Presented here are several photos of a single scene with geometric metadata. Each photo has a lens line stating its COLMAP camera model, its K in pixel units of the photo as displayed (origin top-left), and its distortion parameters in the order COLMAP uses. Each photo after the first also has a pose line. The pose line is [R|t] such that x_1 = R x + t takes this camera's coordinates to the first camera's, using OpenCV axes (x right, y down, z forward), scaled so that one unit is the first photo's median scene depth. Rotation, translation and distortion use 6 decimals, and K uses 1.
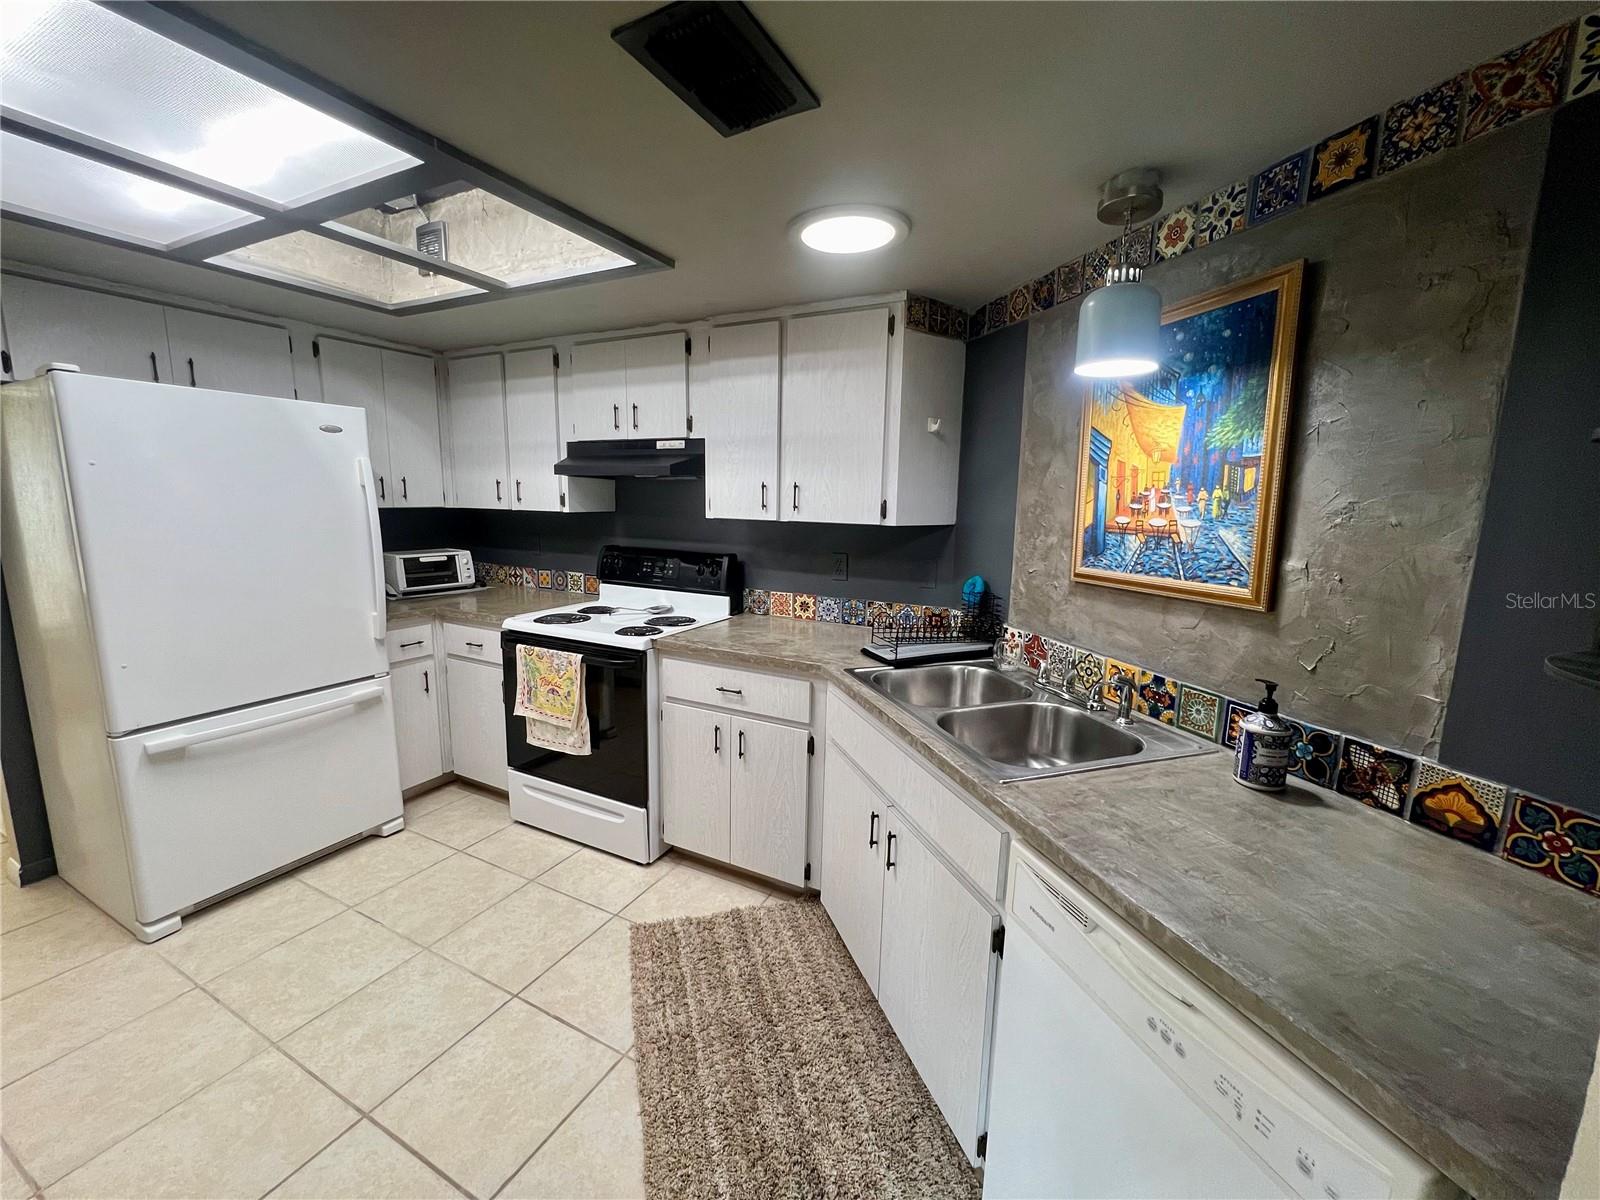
lens RADIAL K [[643.9, 0, 800.7], [0, 643.9, 600.1], [0, 0, 1]] dist [-0.003843, 0.001155]
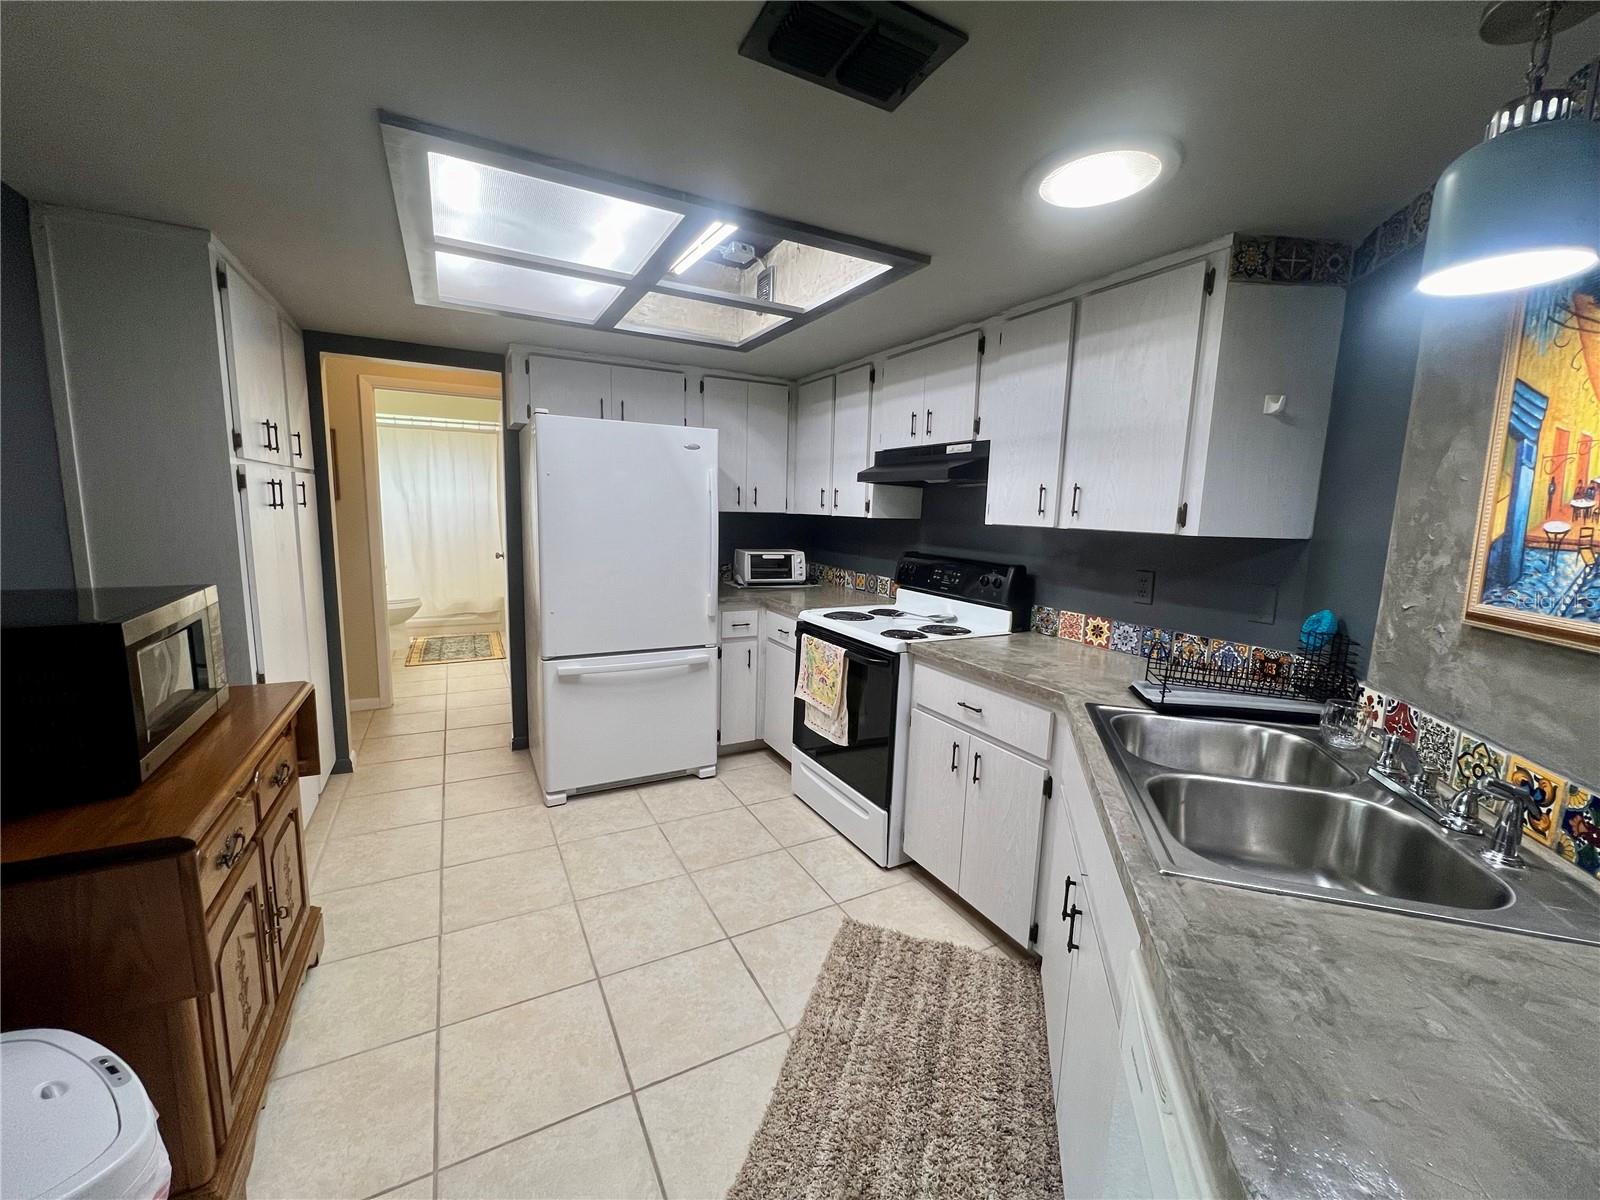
lens RADIAL K [[643.9, 0, 796.2], [0, 643.9, 599.3], [0, 0, 1]] dist [-0.003843, 0.001155]
pose [[0.821914, 0.087727, -0.562816, 0.203236], [-0.105670, 0.994401, 0.000682, 0.012557], [0.559724, 0.058912, 0.826582, 0.089828]]
